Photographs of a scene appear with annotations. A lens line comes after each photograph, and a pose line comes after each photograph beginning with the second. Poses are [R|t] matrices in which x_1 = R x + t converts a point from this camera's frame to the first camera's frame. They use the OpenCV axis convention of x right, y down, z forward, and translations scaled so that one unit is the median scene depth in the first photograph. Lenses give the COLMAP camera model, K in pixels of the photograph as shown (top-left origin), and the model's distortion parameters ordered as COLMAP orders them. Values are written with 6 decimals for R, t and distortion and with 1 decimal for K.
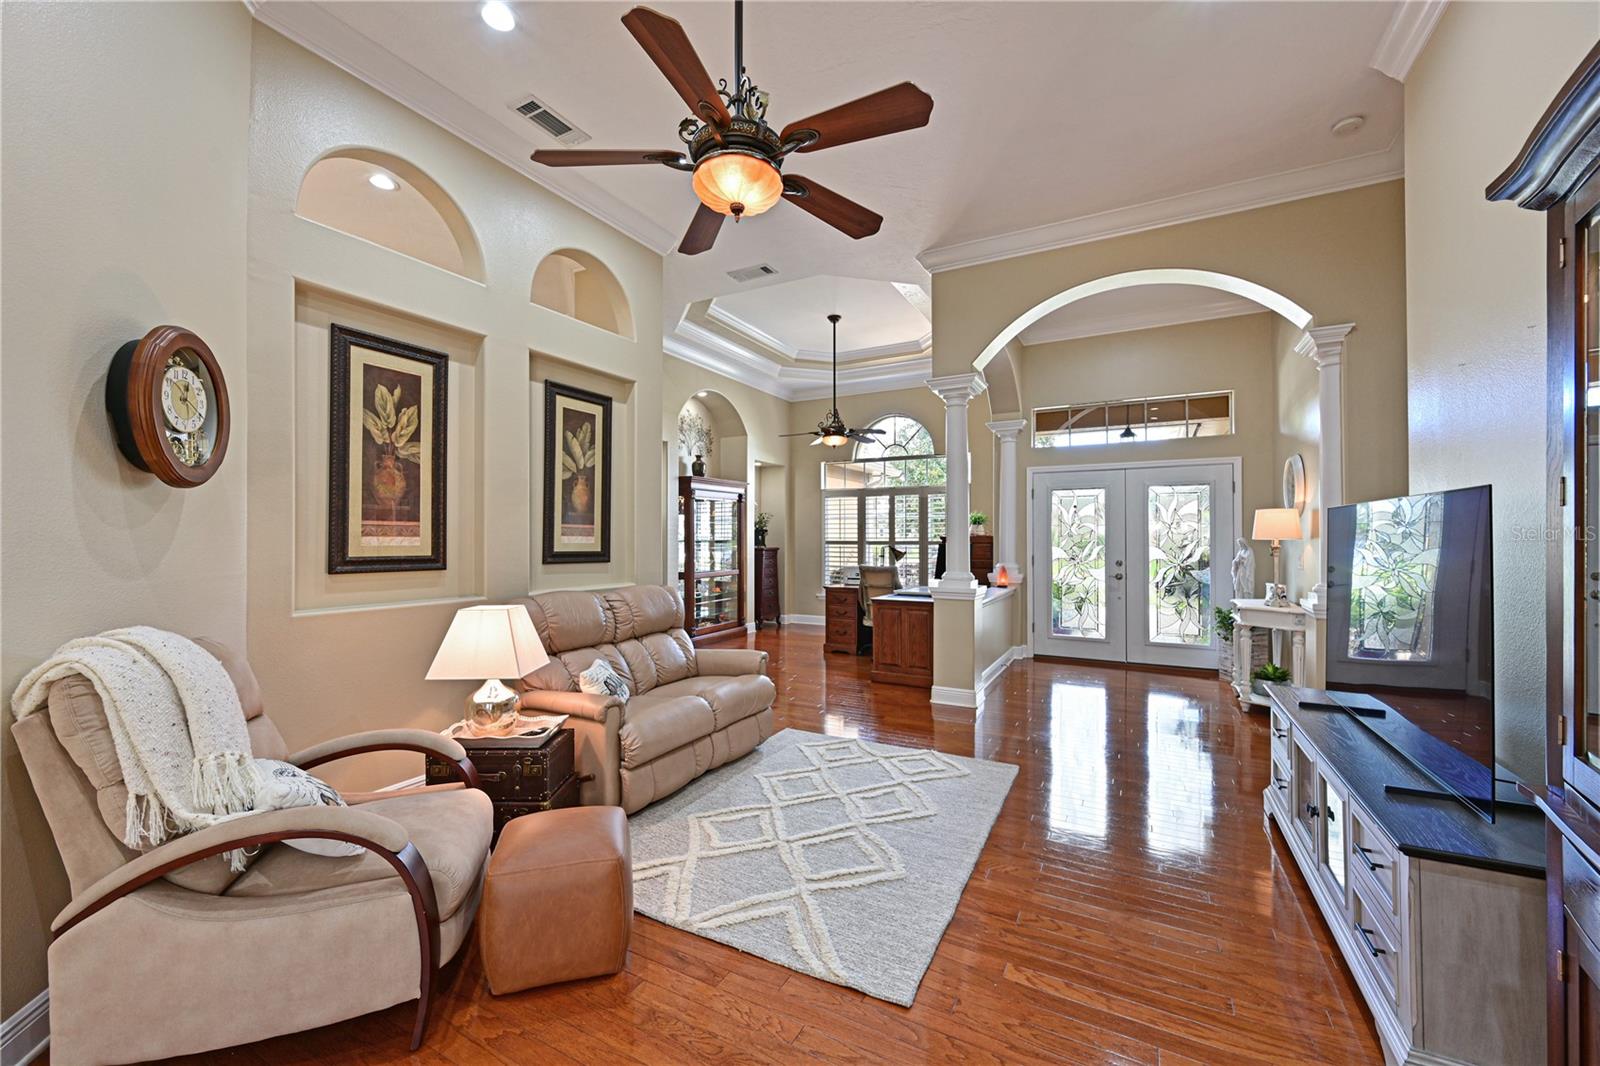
lens RADIAL K [[629.7, 0, 798.3], [0, 629.7, 531.4], [0, 0, 1]] dist [0.004197, -0.000076]
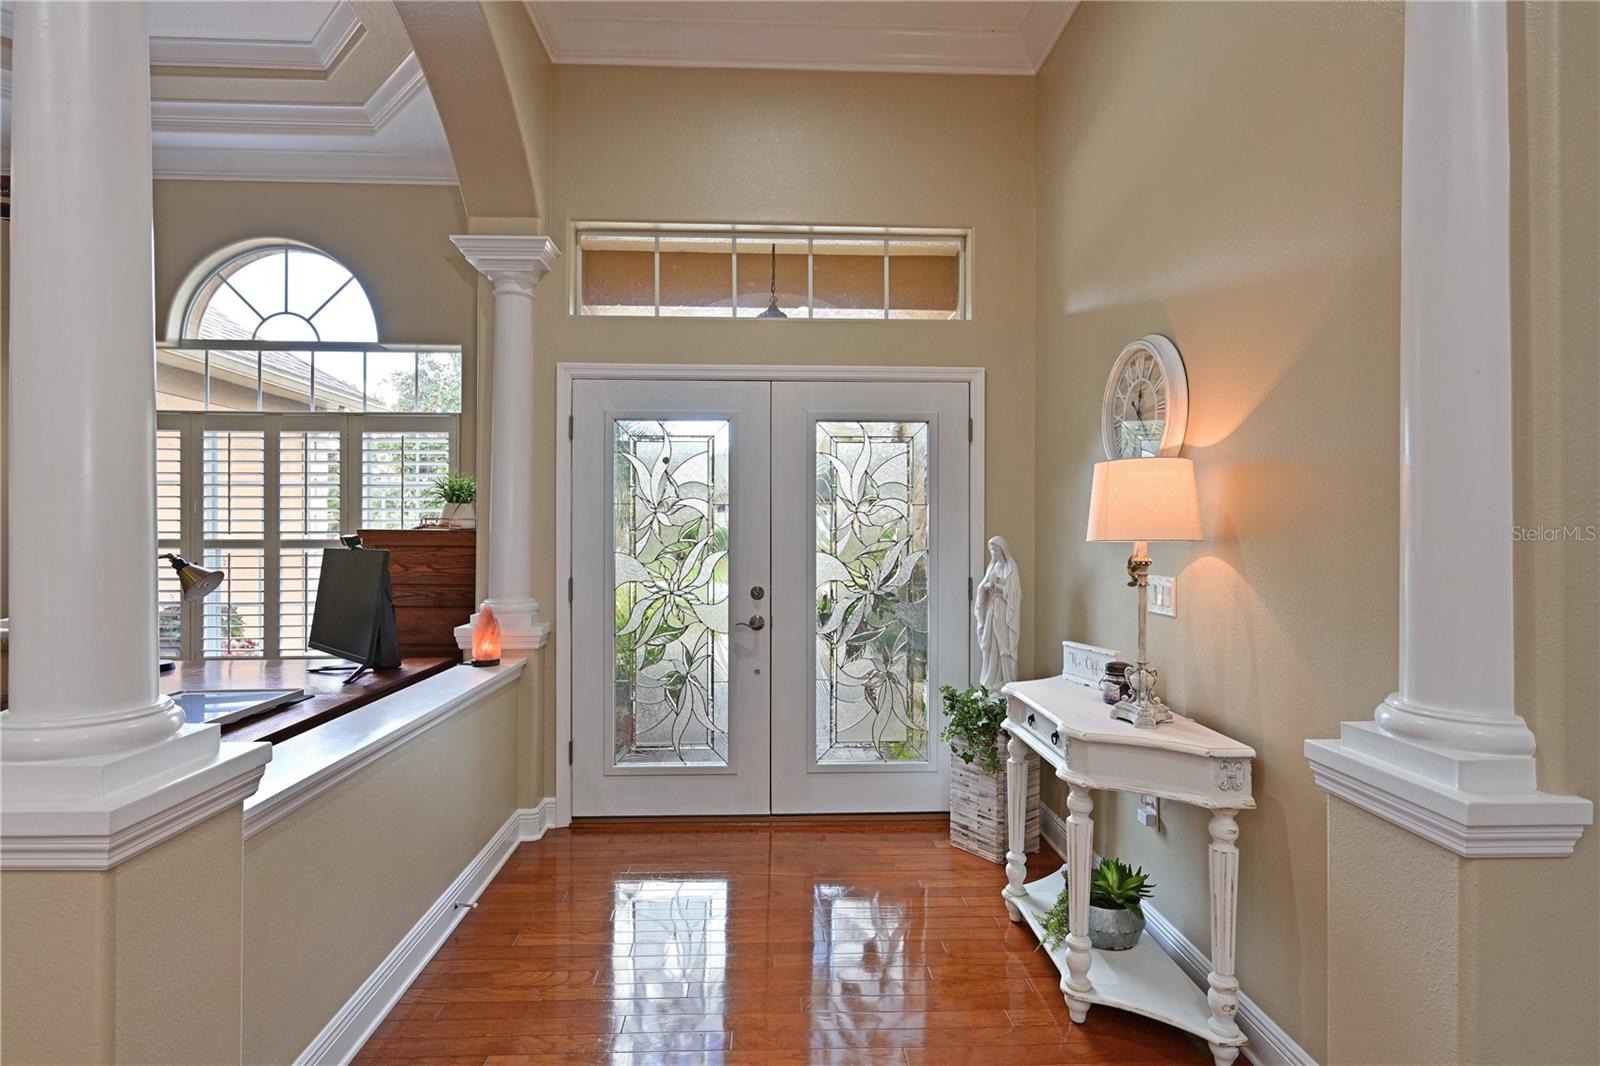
lens RADIAL K [[791.4, 0, 798.0], [0, 791.4, 532.0], [0, 0, 1]] dist [-0.003414, -0.000095]
pose [[0.858825, 0.000806, 0.512268, 0.248342], [-0.007363, 0.999915, 0.010772, 0.002294], [-0.512216, -0.013023, 0.858758, 0.507363]]
